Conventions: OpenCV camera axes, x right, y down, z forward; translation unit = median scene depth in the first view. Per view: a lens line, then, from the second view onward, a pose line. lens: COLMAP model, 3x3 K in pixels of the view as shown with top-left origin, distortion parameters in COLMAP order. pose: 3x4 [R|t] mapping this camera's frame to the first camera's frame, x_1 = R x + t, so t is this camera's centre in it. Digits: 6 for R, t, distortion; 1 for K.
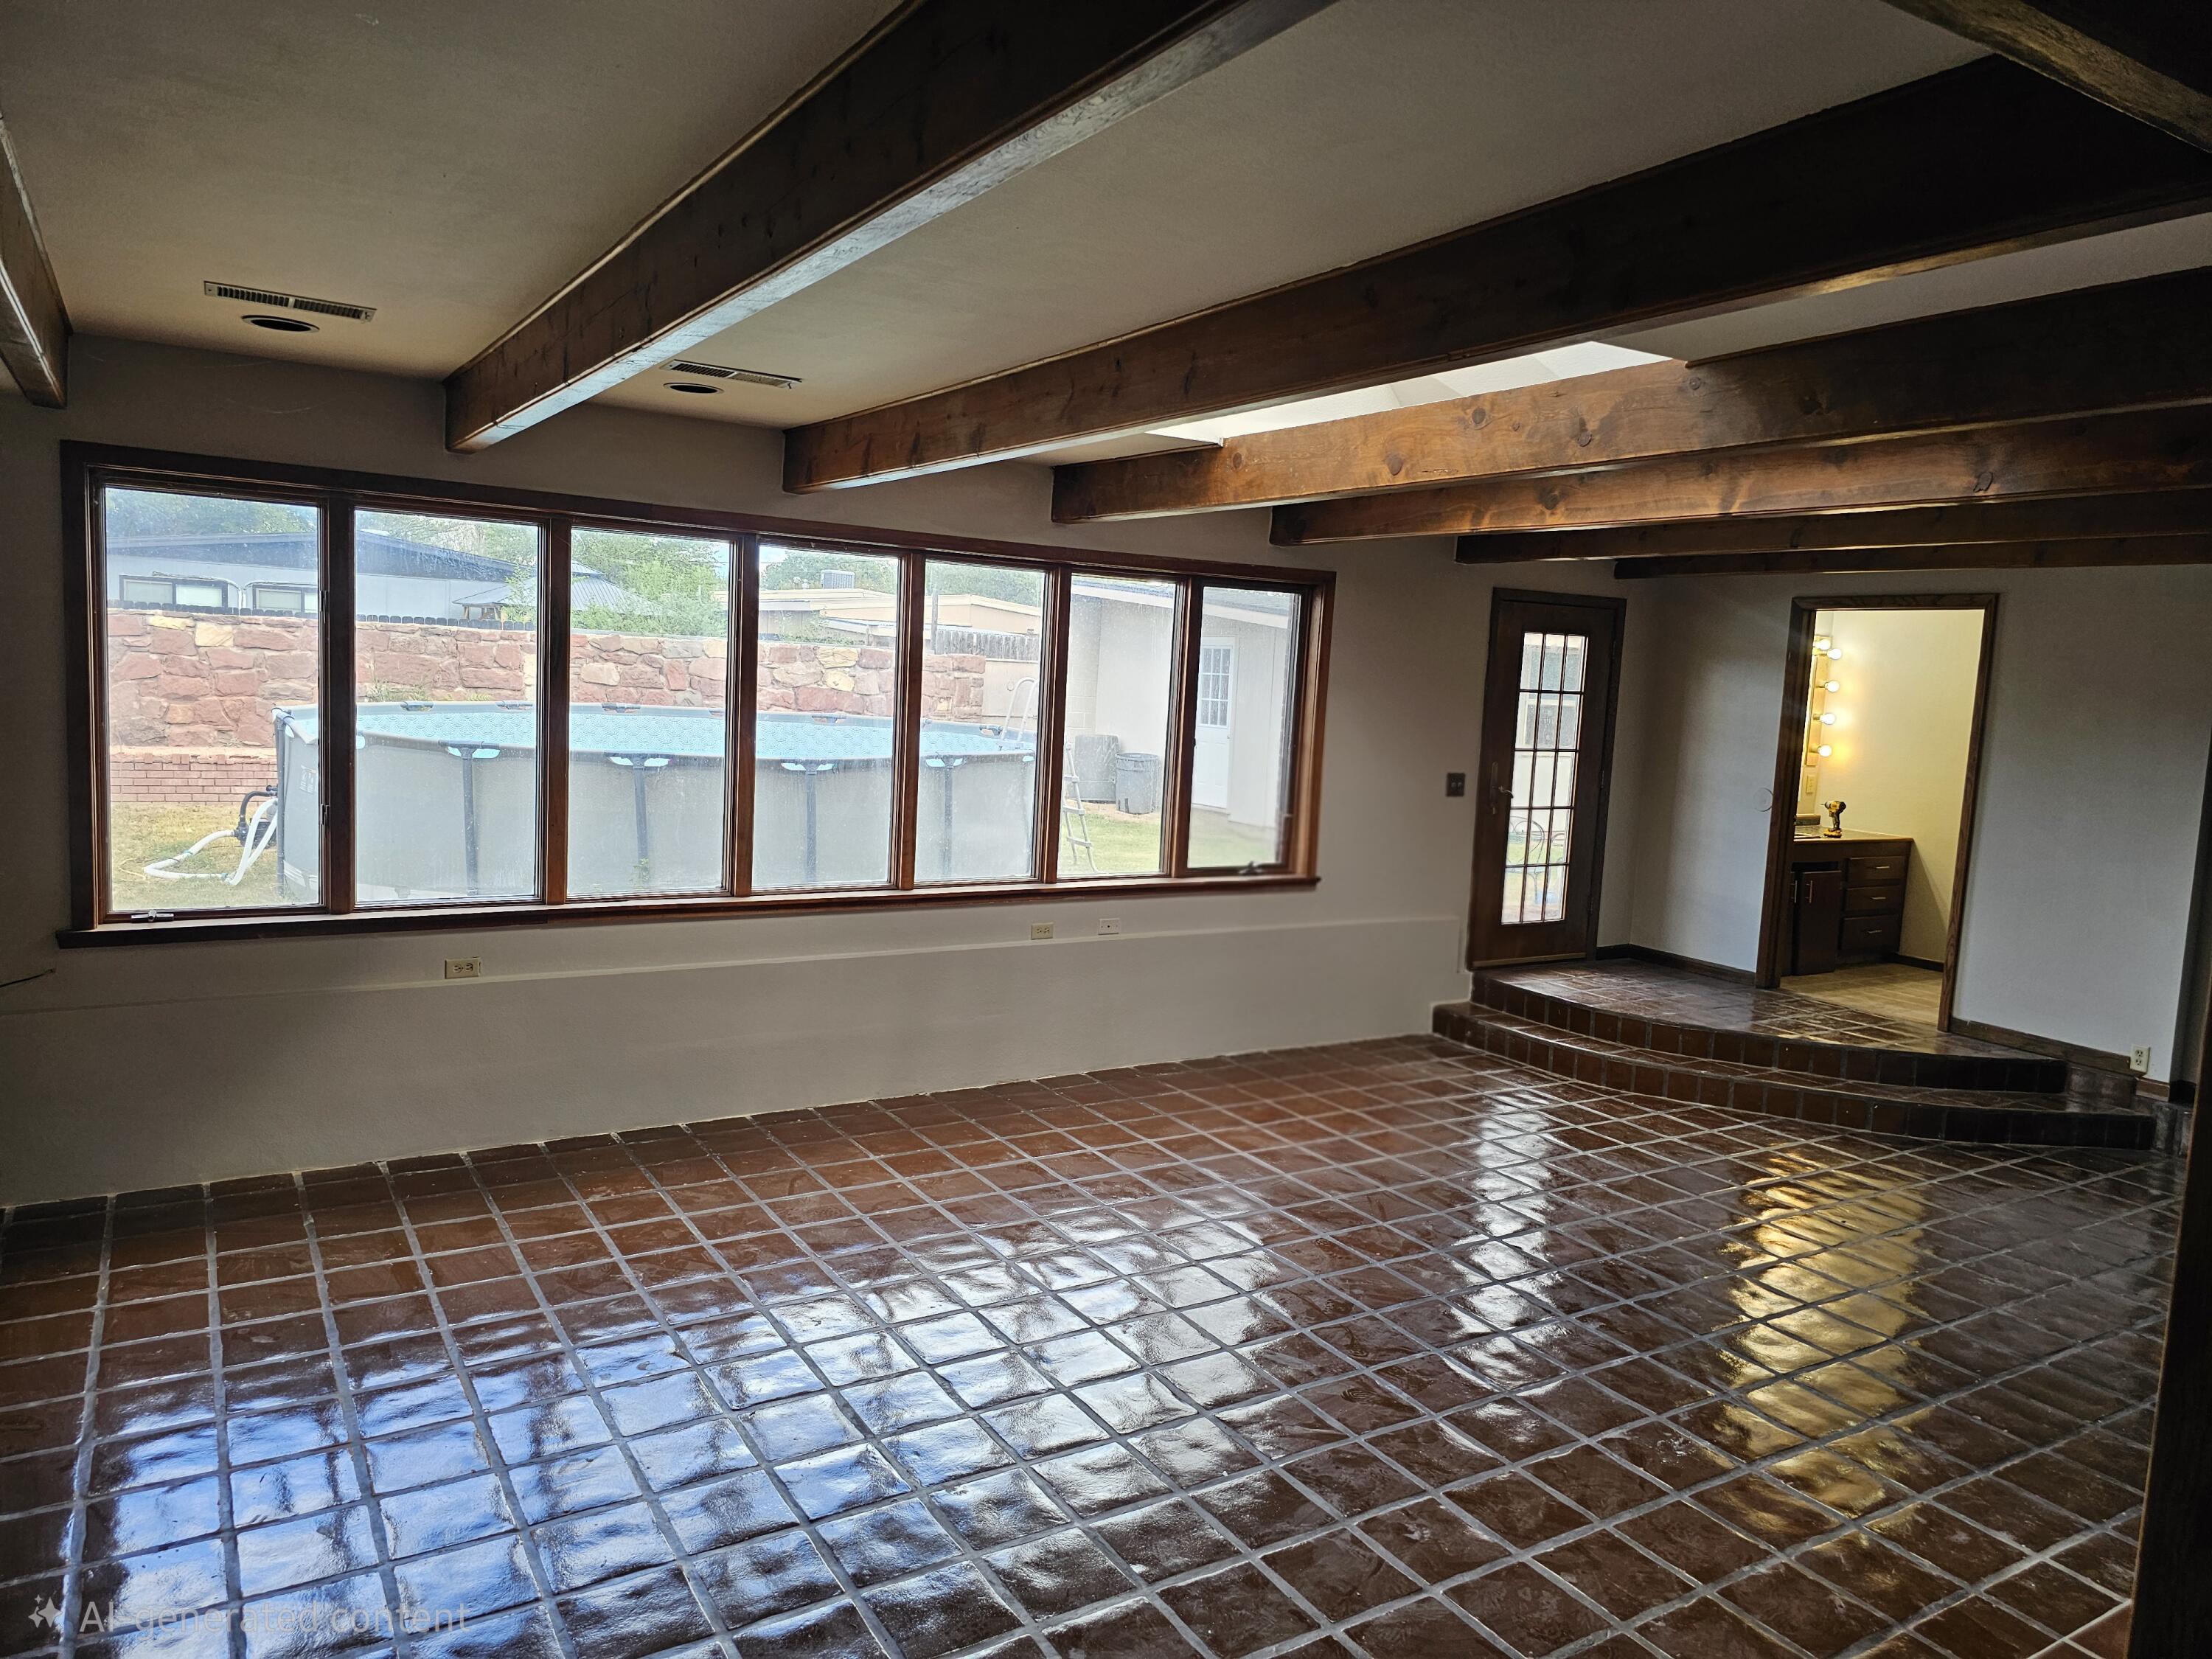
lens RADIAL K [[1495.1, 0, 1108.6], [0, 1495.1, 828.0], [0, 0, 1]] dist [0.059985, -0.045769]
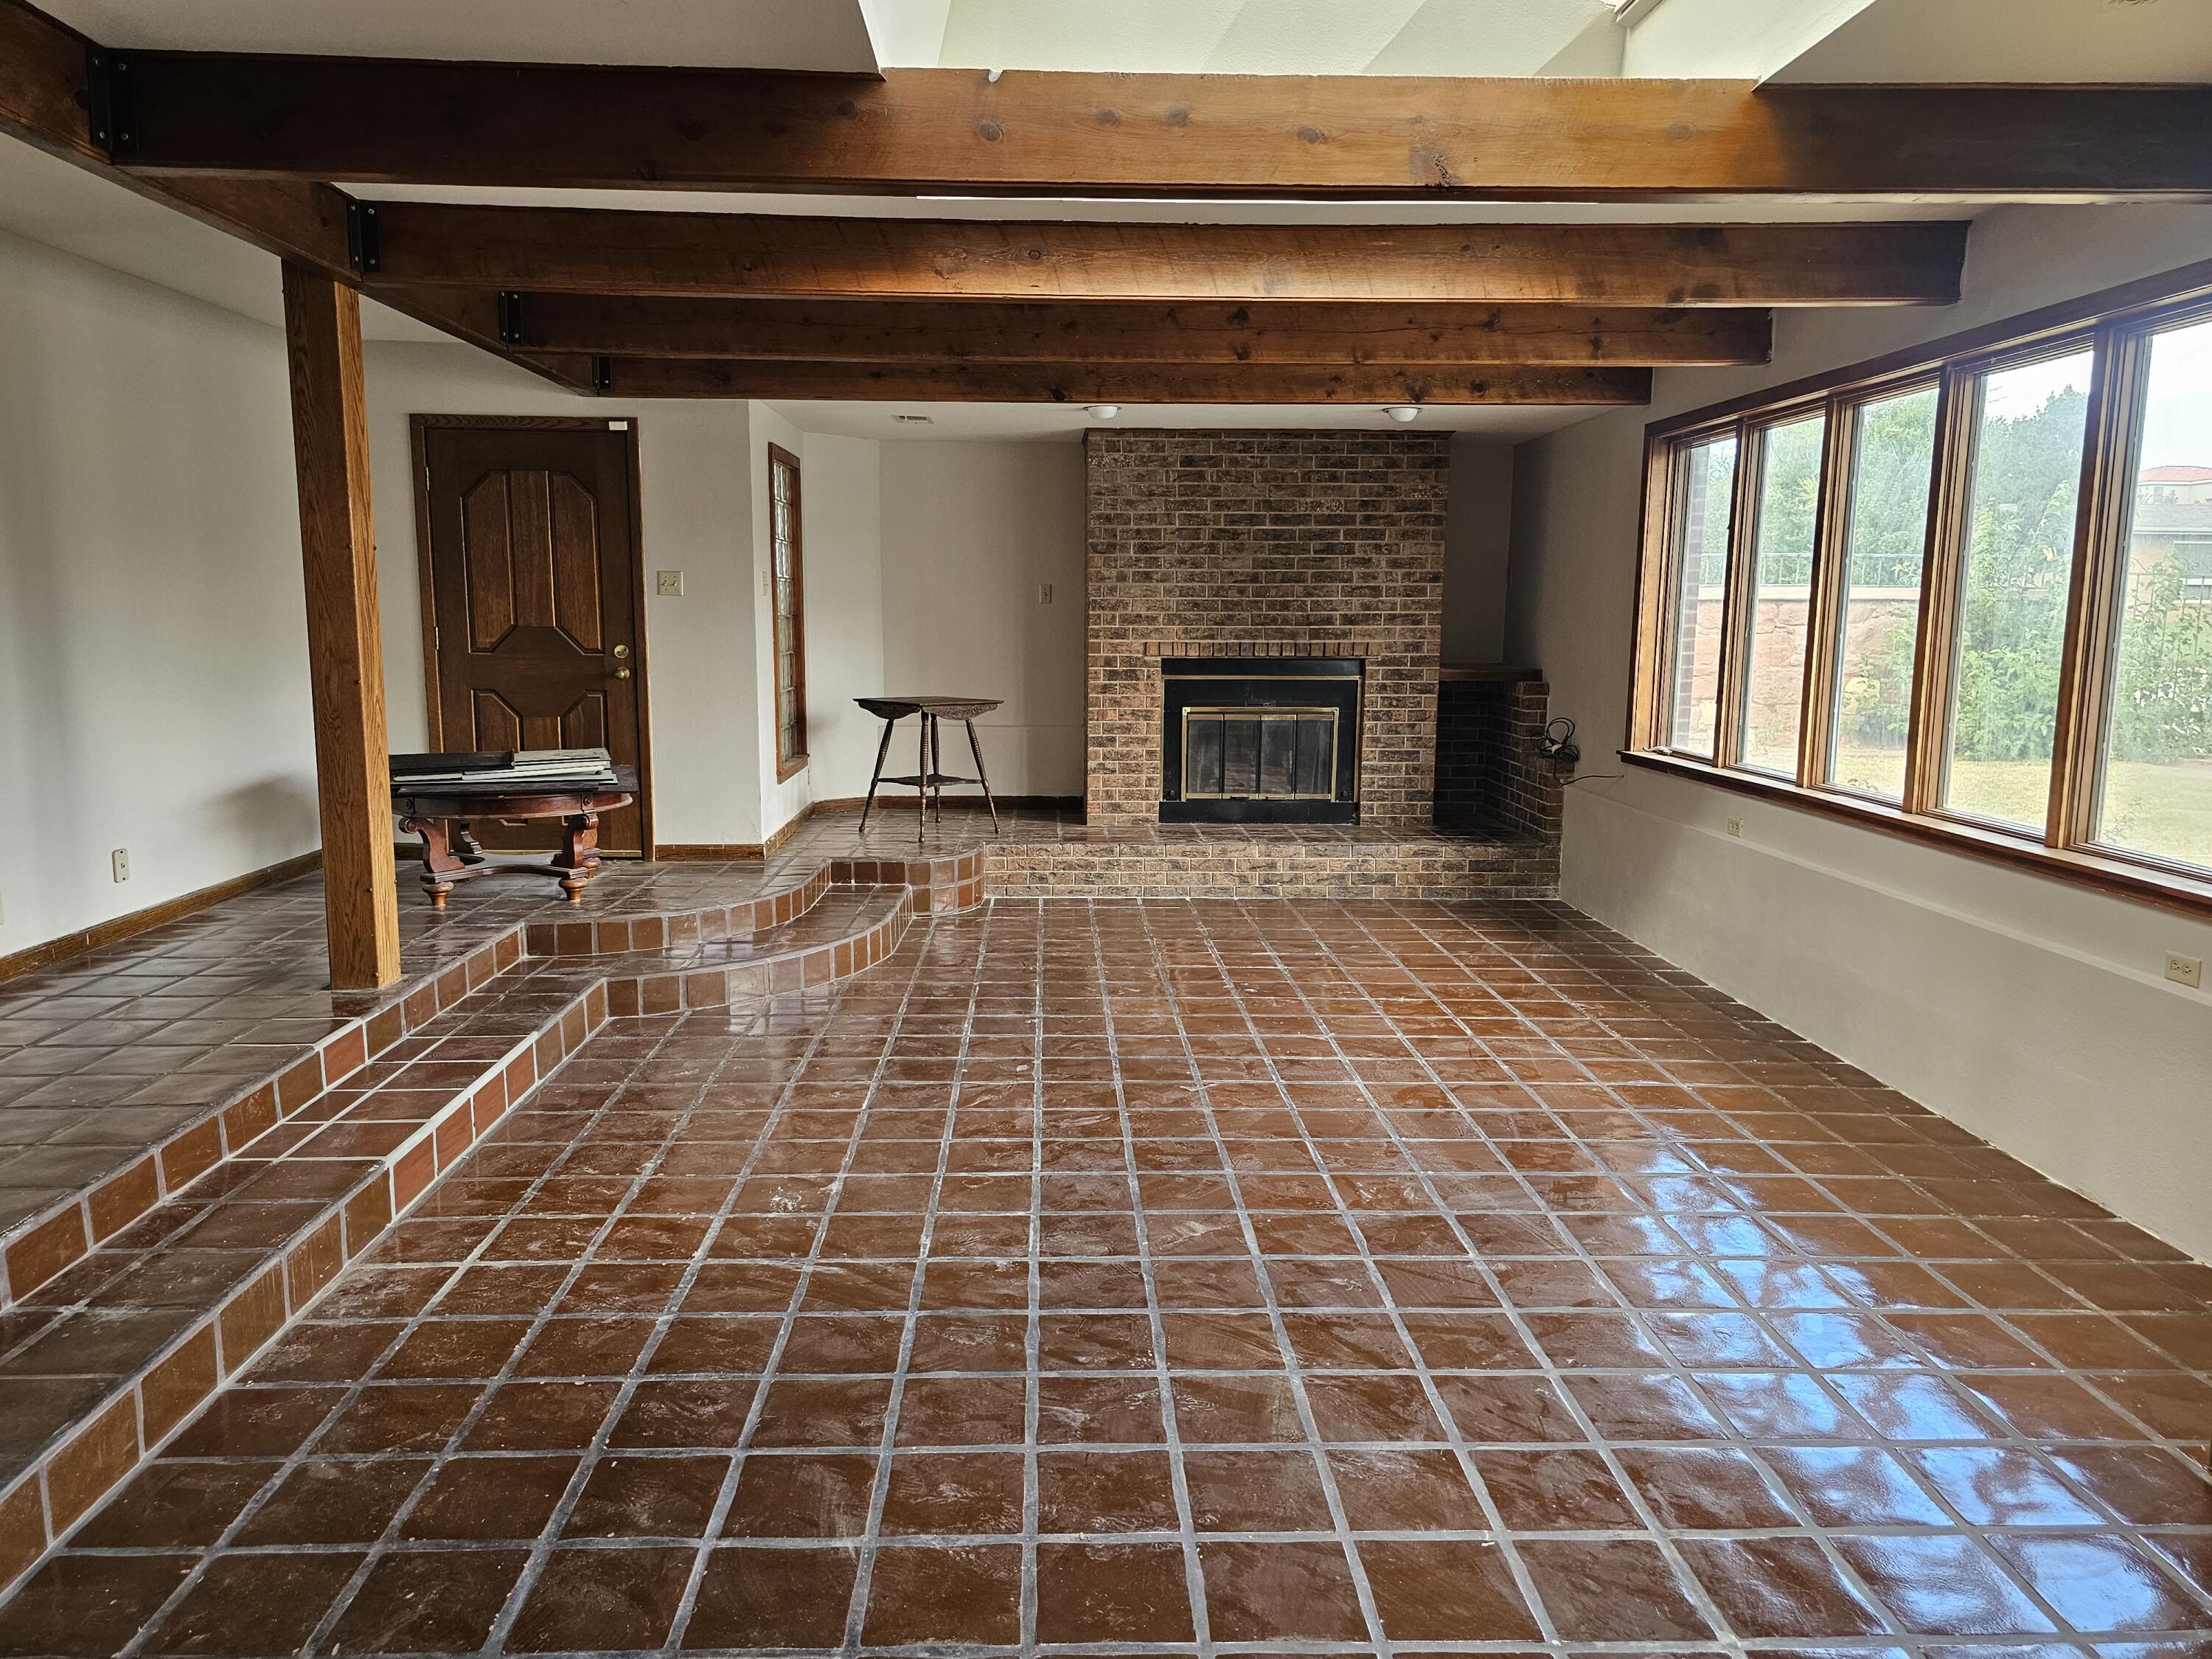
lens RADIAL K [[1495.1, 0, 1099.8], [0, 1495.1, 849.9], [0, 0, 1]] dist [0.059985, -0.045769]
pose [[-0.501081, 0.085793, -0.861138, 0.984576], [-0.127943, 0.976795, 0.171763, -0.031498], [0.855891, 0.196244, -0.478476, 1.411215]]
